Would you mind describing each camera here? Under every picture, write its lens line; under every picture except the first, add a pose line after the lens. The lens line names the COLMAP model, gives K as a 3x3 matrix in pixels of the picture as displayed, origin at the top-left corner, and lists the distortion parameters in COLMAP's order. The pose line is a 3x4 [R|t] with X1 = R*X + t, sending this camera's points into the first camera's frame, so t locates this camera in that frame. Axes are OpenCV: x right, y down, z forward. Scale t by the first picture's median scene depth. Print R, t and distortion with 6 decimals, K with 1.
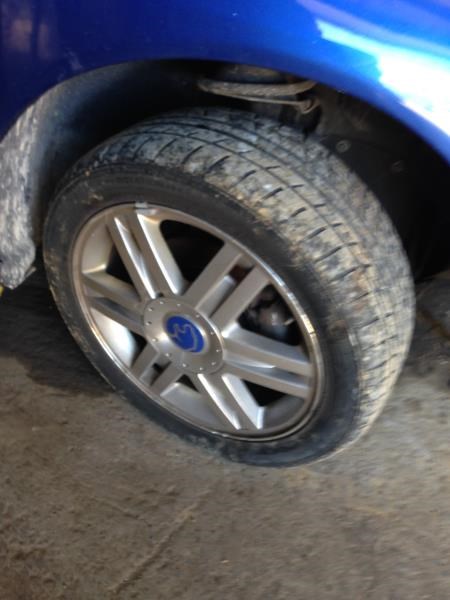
lens RADIAL K [[557.4, 0, 226.2], [0, 557.4, 302.8], [0, 0, 1]] dist [-0.048422, 0.000000]
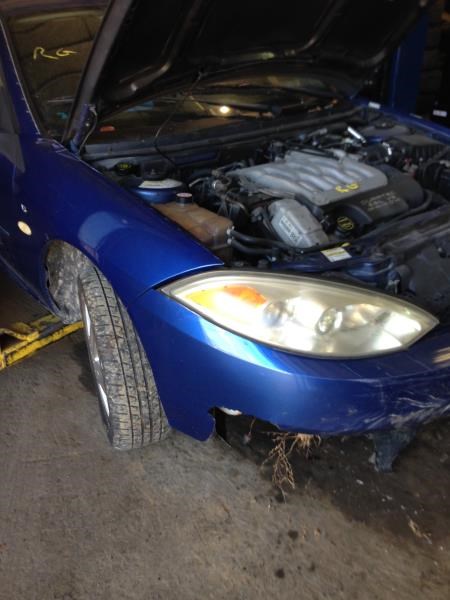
lens RADIAL K [[557.4, 0, 225.7], [0, 557.4, 299.2], [0, 0, 1]] dist [-0.048422, 0.000000]
pose [[0.784760, 0.227808, -0.576416, 1.896704], [-0.371957, 0.917015, -0.143982, -0.044221], [0.495782, 0.327394, 0.804371, -0.672376]]
